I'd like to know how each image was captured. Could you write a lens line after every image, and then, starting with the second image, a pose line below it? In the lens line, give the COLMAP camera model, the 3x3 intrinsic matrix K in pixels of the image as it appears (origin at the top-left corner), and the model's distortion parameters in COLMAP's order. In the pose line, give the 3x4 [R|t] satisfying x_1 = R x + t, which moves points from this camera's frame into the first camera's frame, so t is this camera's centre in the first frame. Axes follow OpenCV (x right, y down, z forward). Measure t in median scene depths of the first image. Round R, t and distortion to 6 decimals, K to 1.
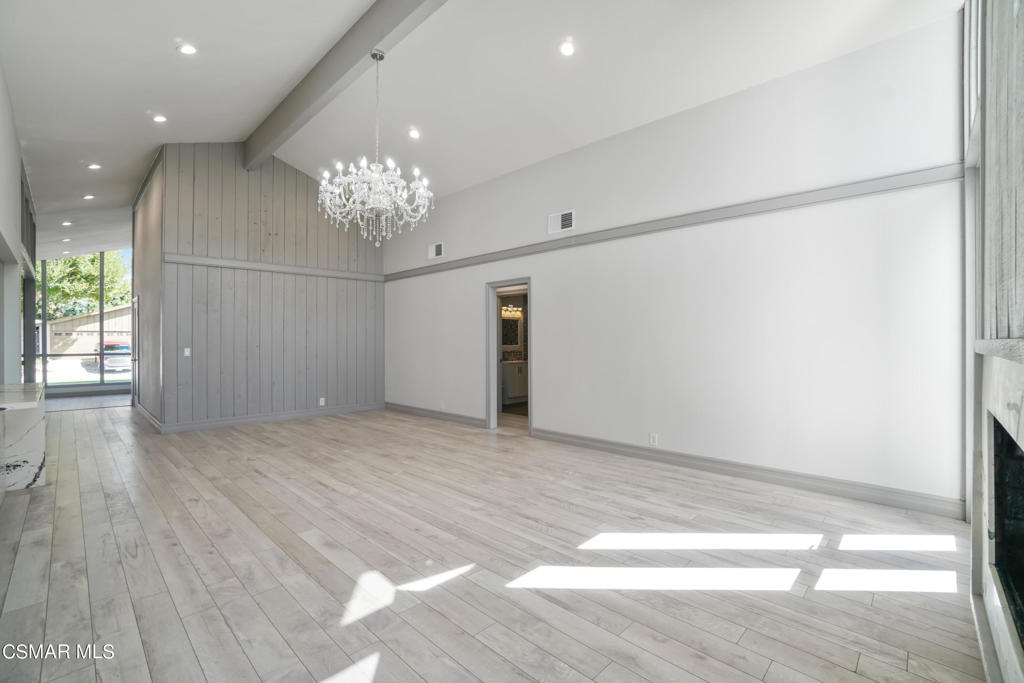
lens RADIAL K [[453.0, 0, 503.4], [0, 453.0, 343.4], [0, 0, 1]] dist [-0.049407, 0.012057]
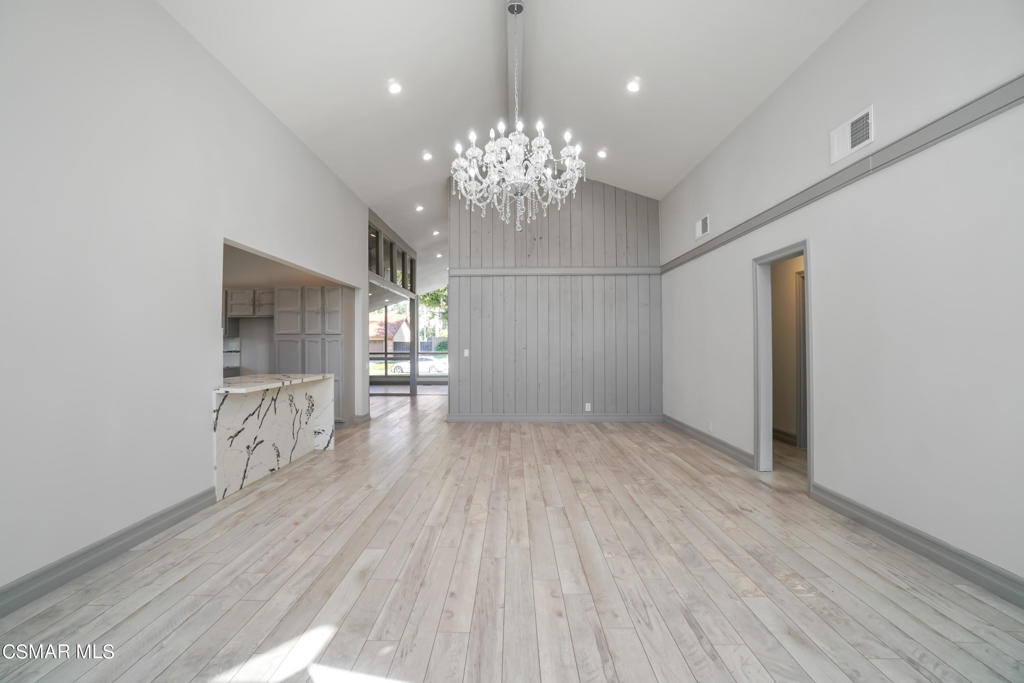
lens RADIAL K [[453.0, 0, 500.1], [0, 453.0, 334.1], [0, 0, 1]] dist [-0.049407, 0.012057]
pose [[0.689028, -0.015489, -0.724569, 0.310068], [-0.003251, 0.999695, -0.024462, -0.000433], [0.724727, 0.019210, 0.688768, 0.408581]]
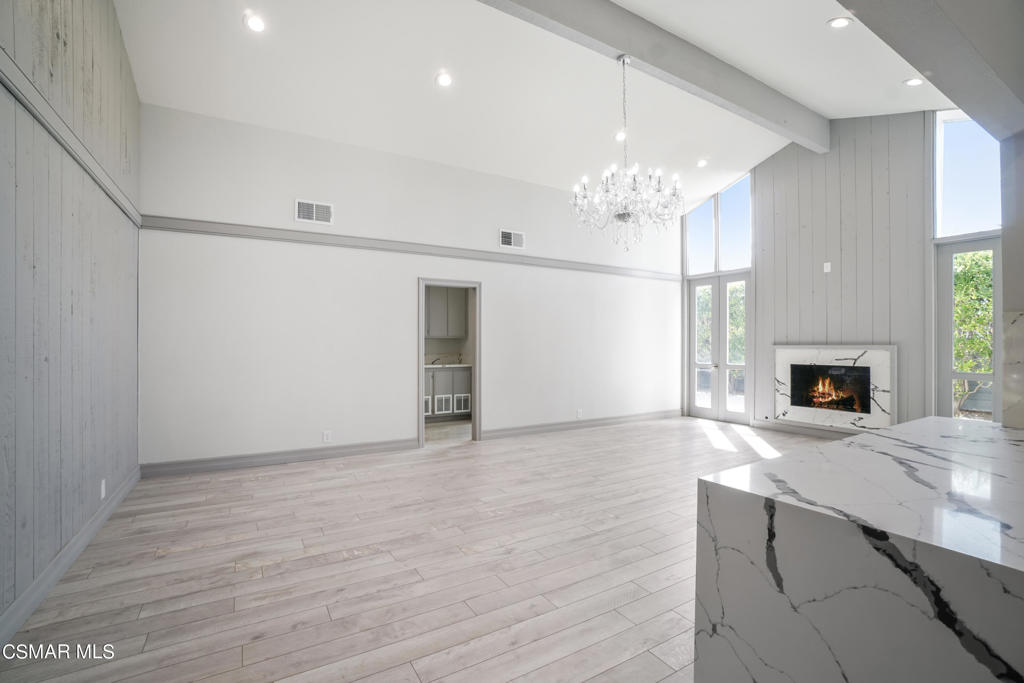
lens RADIAL K [[453.0, 0, 508.1], [0, 453.0, 348.6], [0, 0, 1]] dist [-0.049407, 0.012057]
pose [[0.244826, -0.002428, 0.969564, -1.359366], [0.005609, 0.999984, 0.001087, 0.000321], [-0.969551, 0.005172, 0.244836, 1.035492]]
